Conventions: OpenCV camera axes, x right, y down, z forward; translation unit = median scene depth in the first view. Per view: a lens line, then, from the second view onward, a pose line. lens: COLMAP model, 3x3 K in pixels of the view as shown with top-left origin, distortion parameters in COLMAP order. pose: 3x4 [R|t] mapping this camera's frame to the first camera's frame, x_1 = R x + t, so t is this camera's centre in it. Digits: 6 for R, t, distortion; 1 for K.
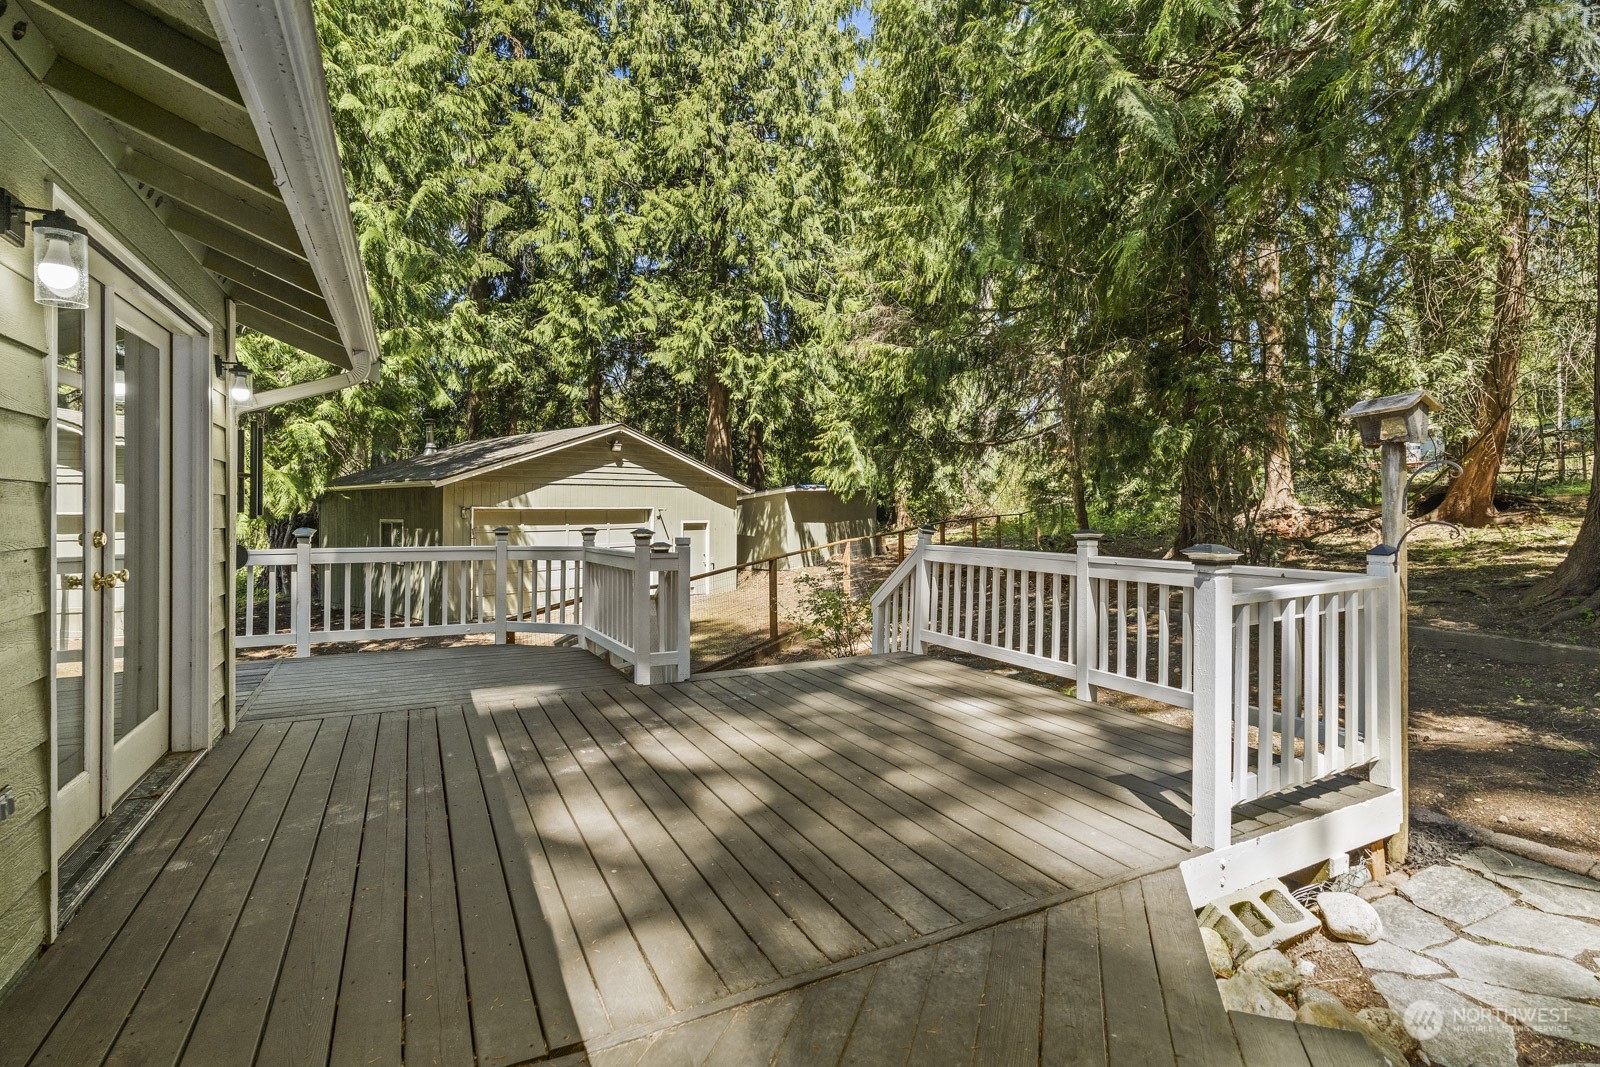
lens RADIAL K [[767.7, 0, 820.6], [0, 767.7, 508.1], [0, 0, 1]] dist [-0.001606, -0.000183]
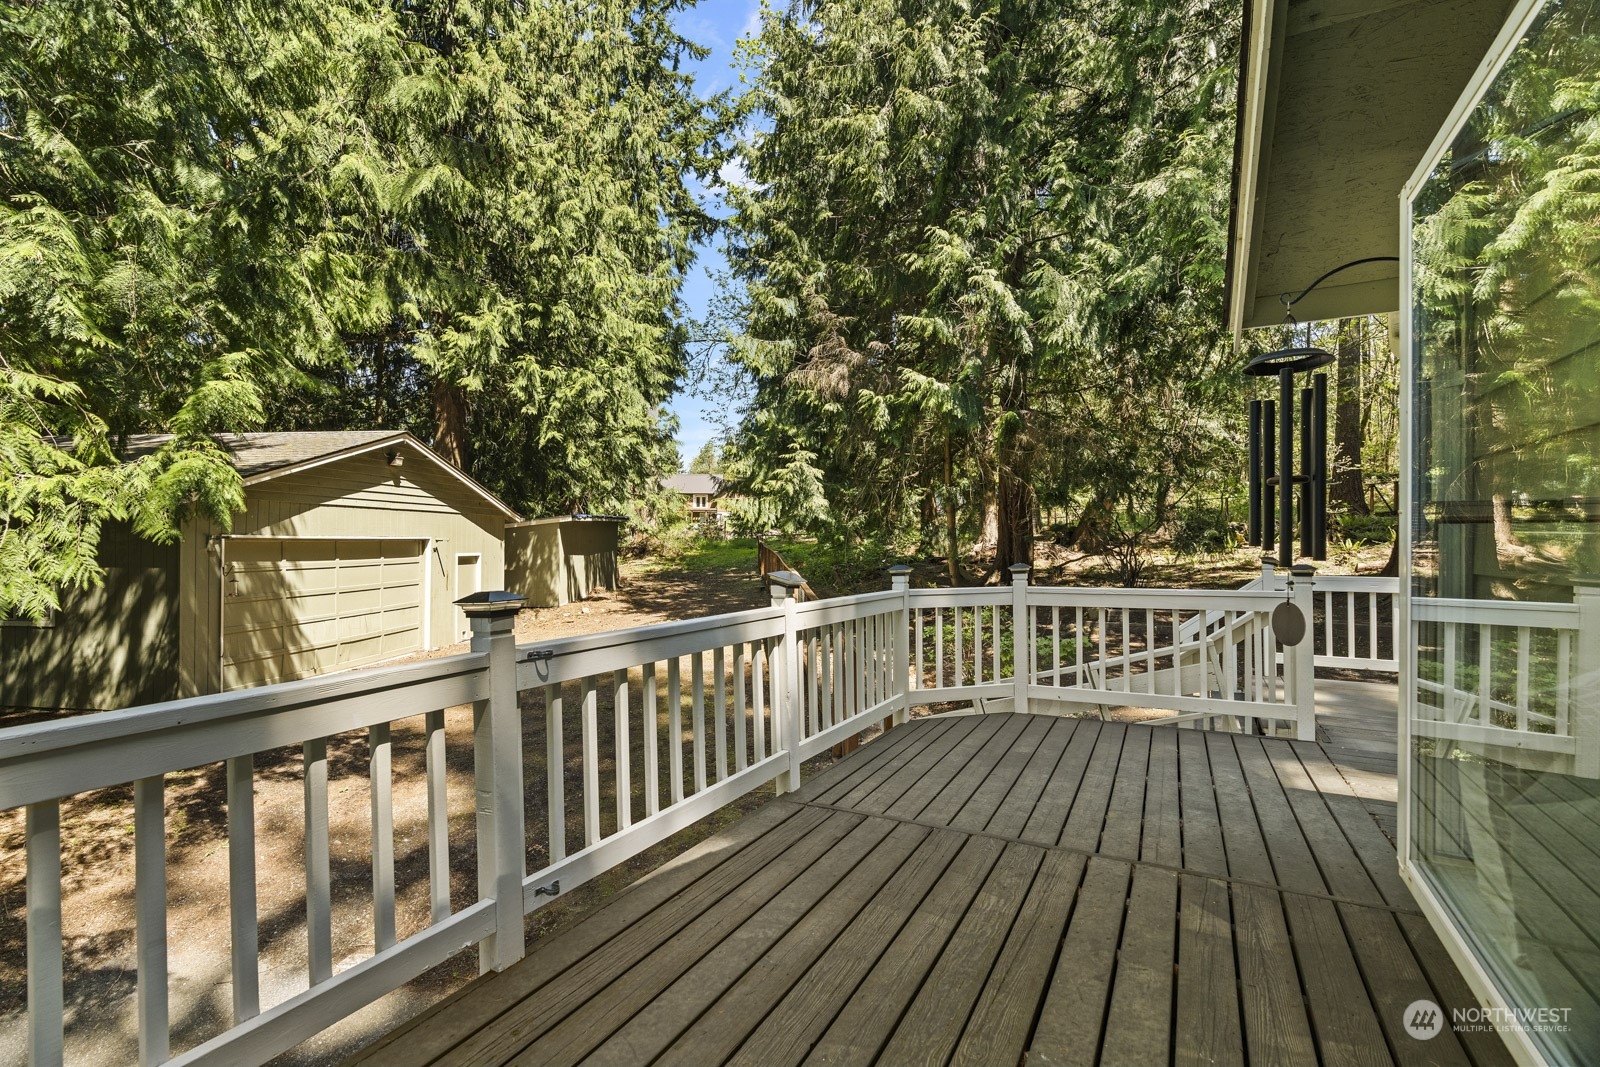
lens RADIAL K [[688.9, 0, 800.0], [0, 688.9, 533.5], [0, 0, 1]] dist [0.000151, 0.000087]
pose [[0.852822, 0.012008, 0.522064, -0.264644], [-0.007488, 0.999914, -0.010768, -0.000578], [-0.522149, 0.005274, 0.852838, 0.173469]]
